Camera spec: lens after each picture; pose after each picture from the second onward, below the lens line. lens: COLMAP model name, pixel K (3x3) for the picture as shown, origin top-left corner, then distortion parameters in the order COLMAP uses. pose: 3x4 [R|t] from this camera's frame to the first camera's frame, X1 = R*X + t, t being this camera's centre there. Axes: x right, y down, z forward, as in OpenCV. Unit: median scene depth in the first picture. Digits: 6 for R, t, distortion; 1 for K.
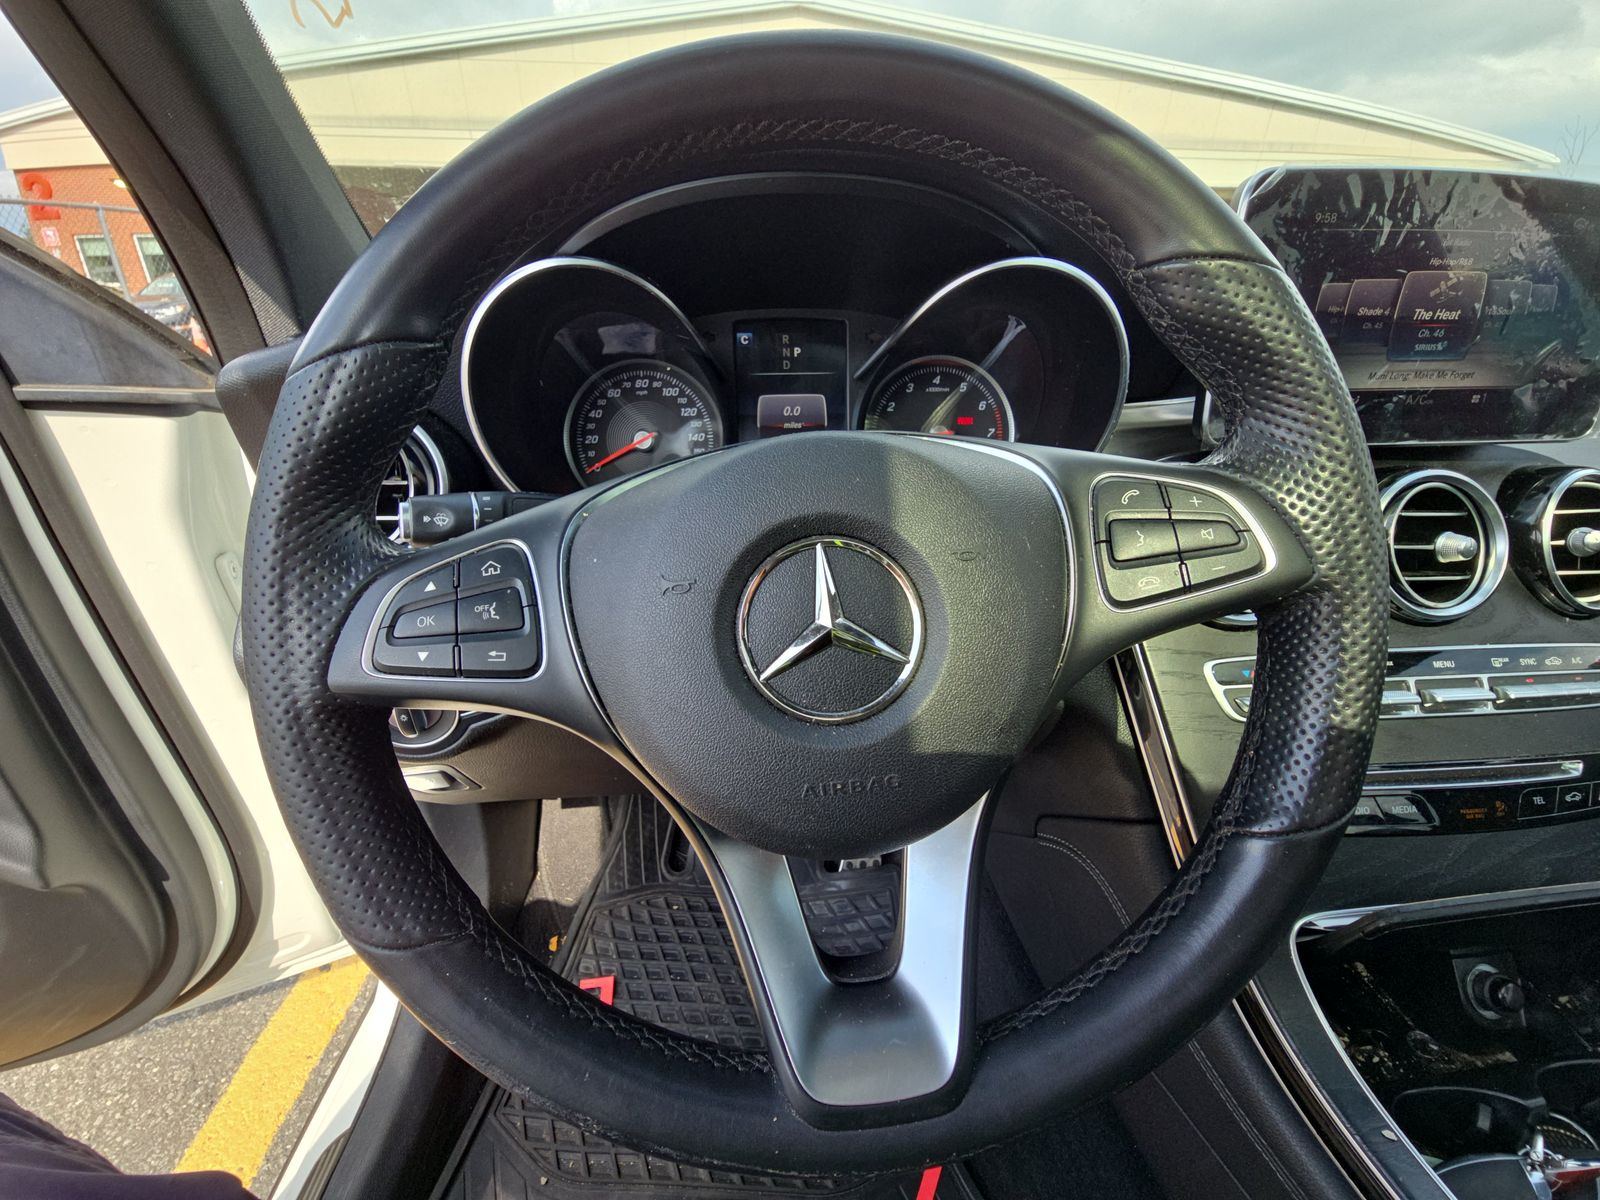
lens RADIAL K [[647.1, 0, 803.5], [0, 647.1, 596.1], [0, 0, 1]] dist [-0.000610, -0.001403]
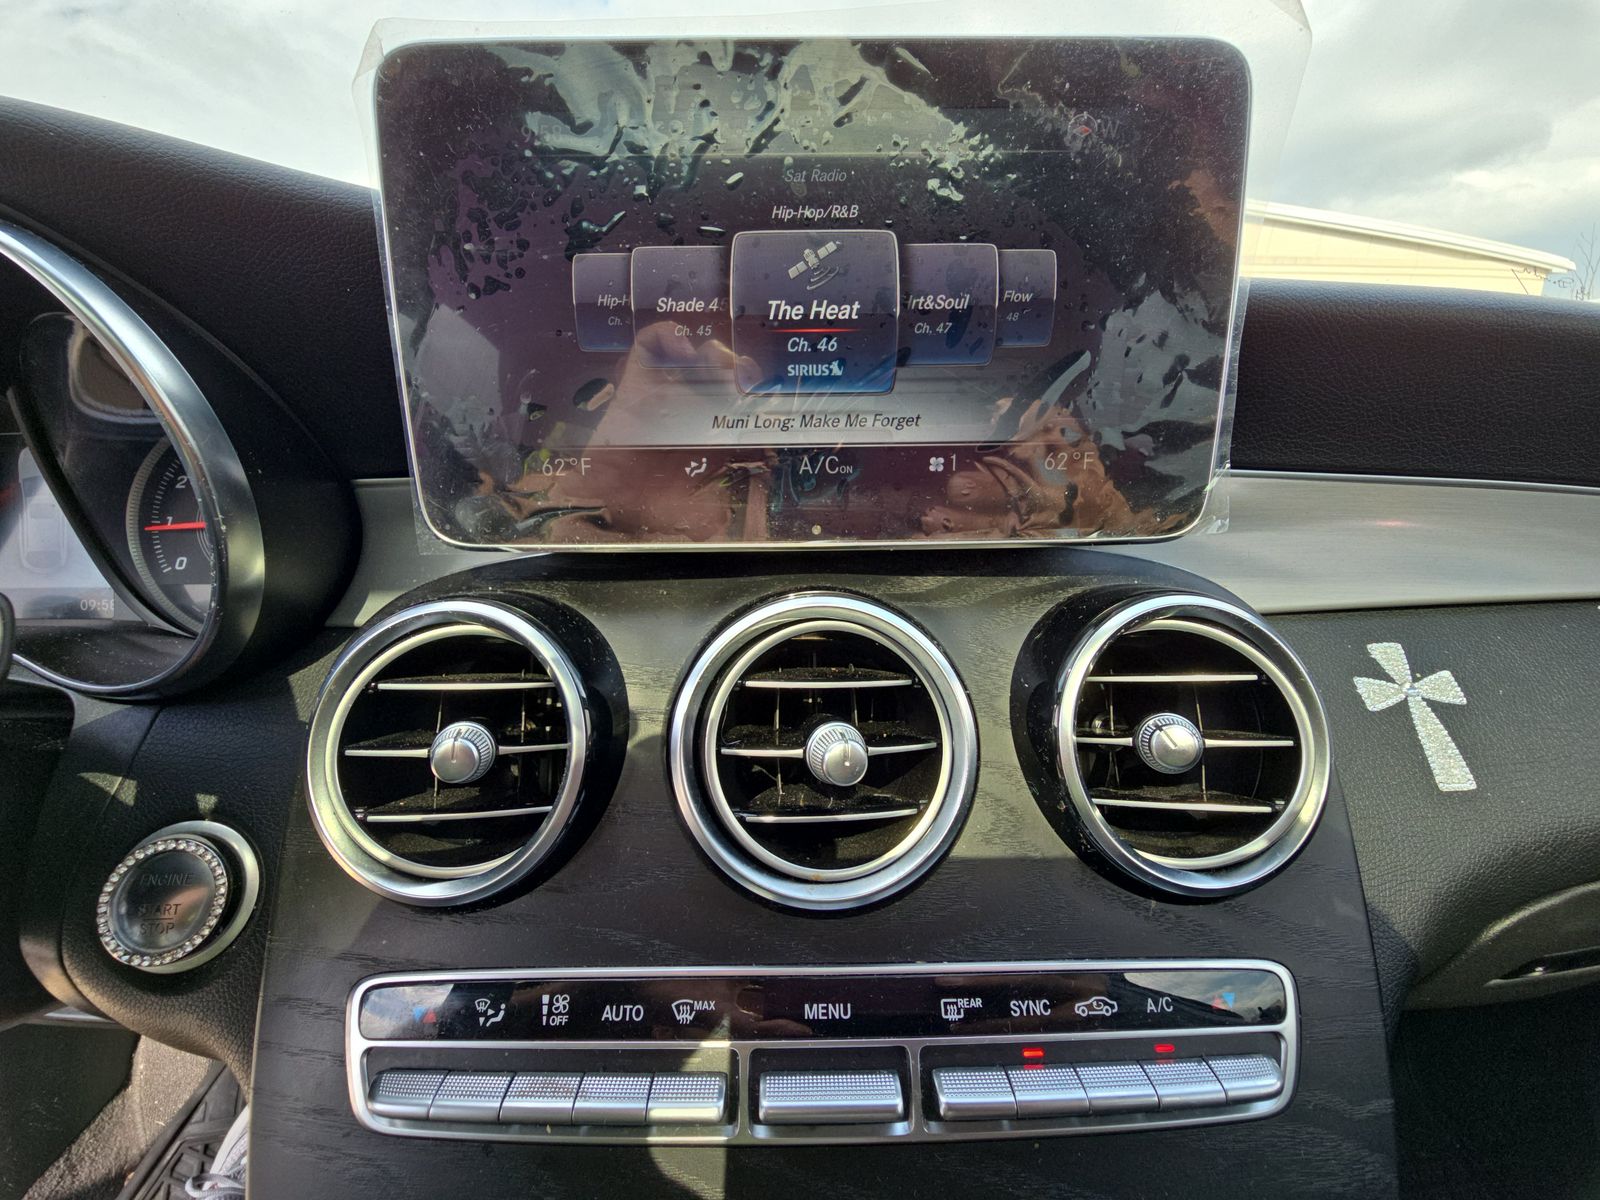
lens RADIAL K [[647.1, 0, 801.0], [0, 647.1, 593.5], [0, 0, 1]] dist [-0.000610, -0.001403]
pose [[0.998668, 0.013729, -0.049728, 0.988884], [-0.020616, 0.989830, -0.140754, -0.125874], [0.047290, 0.141592, 0.988795, 0.495378]]
